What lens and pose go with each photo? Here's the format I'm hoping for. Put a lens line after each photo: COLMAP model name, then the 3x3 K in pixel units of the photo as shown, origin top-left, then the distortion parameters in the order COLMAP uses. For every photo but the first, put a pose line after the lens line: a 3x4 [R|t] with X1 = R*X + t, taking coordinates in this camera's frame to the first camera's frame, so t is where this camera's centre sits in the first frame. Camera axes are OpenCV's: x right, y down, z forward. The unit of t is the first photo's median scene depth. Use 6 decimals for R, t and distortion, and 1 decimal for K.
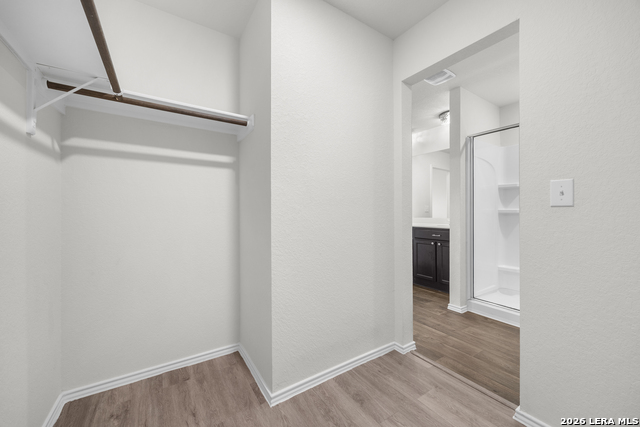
lens RADIAL K [[247.9, 0, 321.1], [0, 247.9, 212.6], [0, 0, 1]] dist [-0.002437, -0.000117]
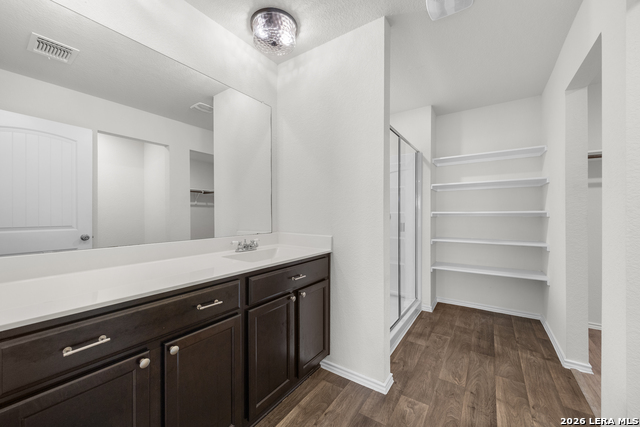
lens RADIAL K [[247.9, 0, 320.0], [0, 247.9, 215.4], [0, 0, 1]] dist [-0.002437, -0.000117]
pose [[-0.380454, 0.007326, 0.924771, 0.039271], [0.008182, 0.999956, -0.004556, -0.015363], [-0.924764, 0.005833, -0.380497, 1.185955]]
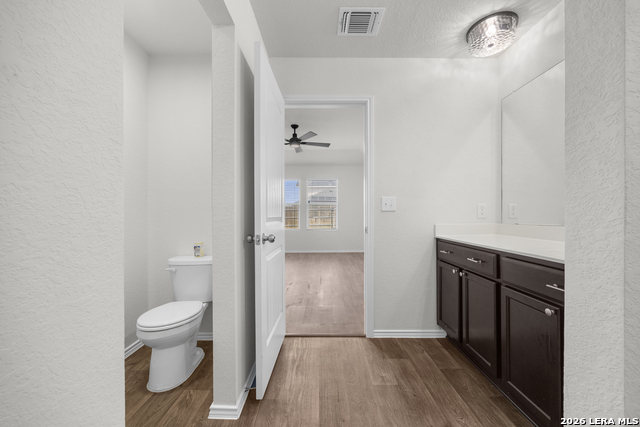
lens RADIAL K [[247.9, 0, 318.5], [0, 247.9, 212.5], [0, 0, 1]] dist [-0.002437, -0.000117]
pose [[0.845820, 0.008918, -0.533394, 0.392682], [-0.005045, 0.999949, 0.008719, 0.000517], [0.533445, -0.004684, 0.845822, 0.627216]]
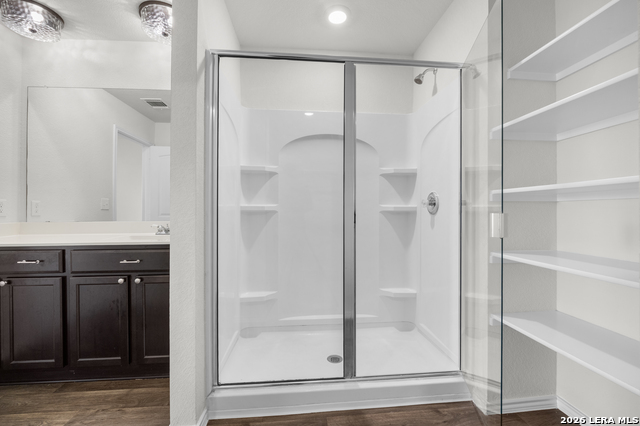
lens RADIAL K [[268.9, 0, 321.7], [0, 268.9, 211.1], [0, 0, 1]] dist [-0.020569, -0.000064]
pose [[0.461521, 0.005520, 0.887112, 0.216871], [-0.008088, 0.999965, -0.002014, 0.002225], [-0.887093, -0.006246, 0.461549, 0.513919]]
